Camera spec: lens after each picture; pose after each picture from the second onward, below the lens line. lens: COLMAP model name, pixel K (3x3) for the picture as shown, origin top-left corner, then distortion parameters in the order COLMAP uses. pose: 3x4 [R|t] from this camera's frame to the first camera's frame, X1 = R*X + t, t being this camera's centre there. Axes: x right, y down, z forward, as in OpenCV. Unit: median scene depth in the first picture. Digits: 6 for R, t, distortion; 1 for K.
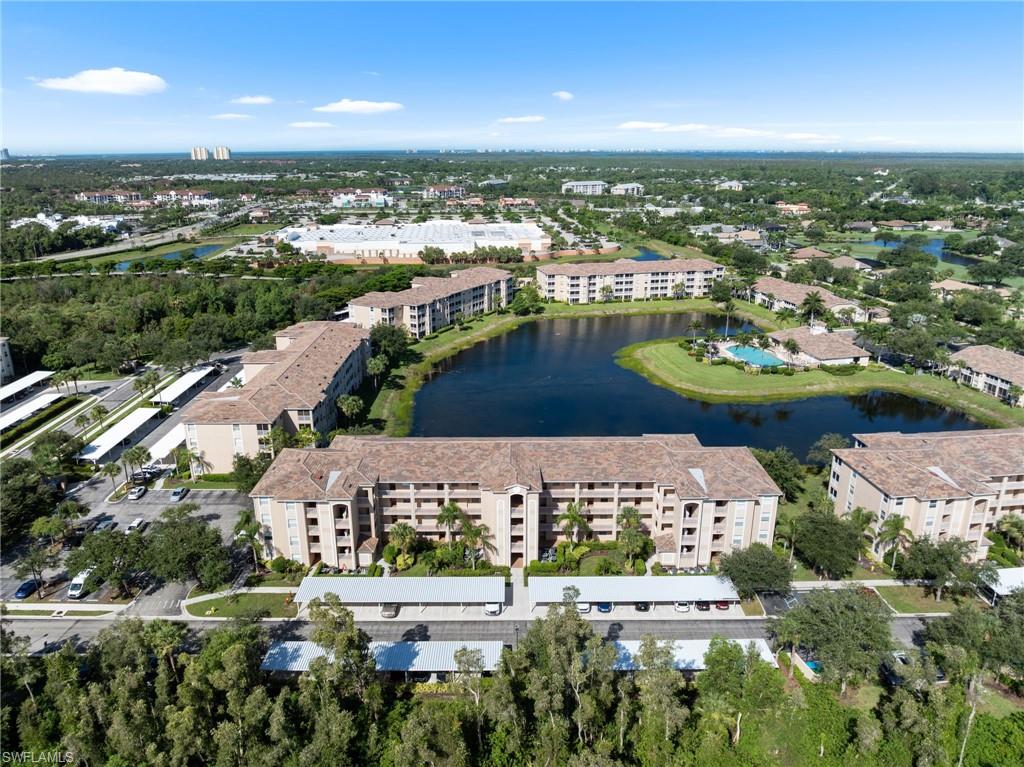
lens RADIAL K [[717.4, 0, 513.9], [0, 717.4, 377.2], [0, 0, 1]] dist [-0.032159, -0.017180]
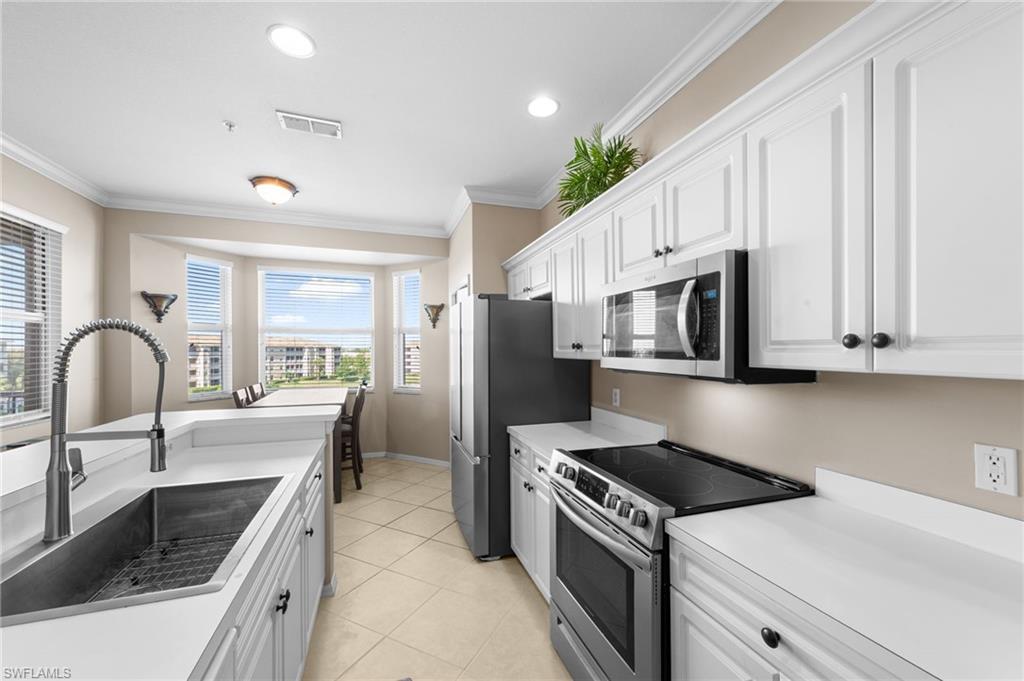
lens RADIAL K [[395.4, 0, 512.0], [0, 395.4, 350.3], [0, 0, 1]] dist [0.006569, 0.000558]
pose [[0.949439, 0.000305, 0.313953, 0.060225], [0.095993, 0.951827, -0.291223, 0.056237], [-0.298918, 0.306636, 0.903672, 0.505885]]
